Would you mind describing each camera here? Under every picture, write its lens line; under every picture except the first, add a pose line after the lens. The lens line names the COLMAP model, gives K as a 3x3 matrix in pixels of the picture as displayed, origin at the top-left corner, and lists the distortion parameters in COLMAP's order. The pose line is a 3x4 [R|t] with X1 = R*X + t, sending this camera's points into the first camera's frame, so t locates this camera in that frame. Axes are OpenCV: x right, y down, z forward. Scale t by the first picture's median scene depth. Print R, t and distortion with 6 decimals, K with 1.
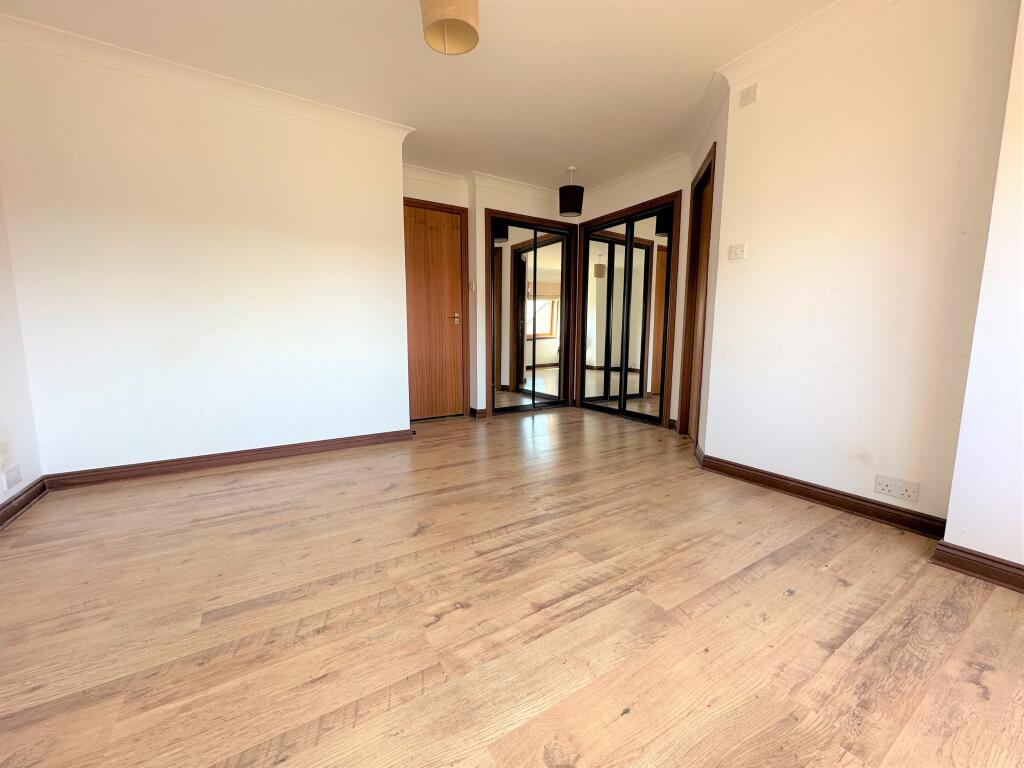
lens RADIAL K [[406.4, 0, 513.6], [0, 406.4, 382.8], [0, 0, 1]] dist [0.000360, 0.000402]
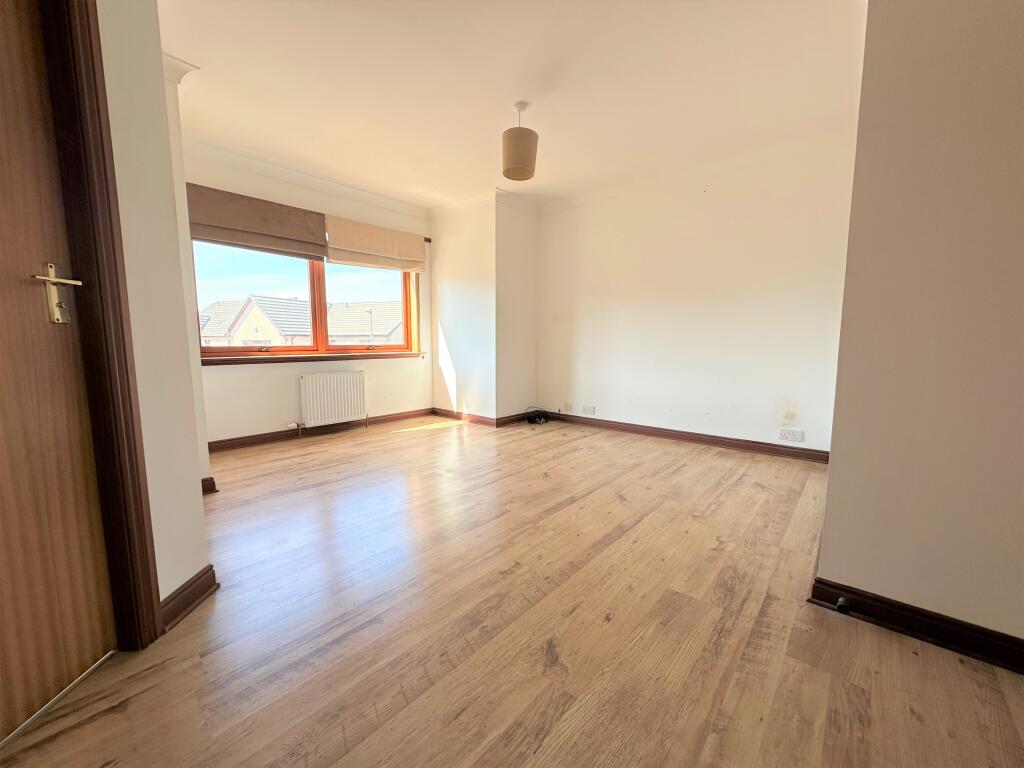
lens RADIAL K [[406.4, 0, 514.5], [0, 406.4, 393.7], [0, 0, 1]] dist [0.000360, 0.000402]
pose [[-0.958641, 0.030866, -0.282940, 0.307173], [-0.040172, 0.969477, 0.241870, -0.299515], [0.281769, 0.243232, -0.928140, 2.302950]]
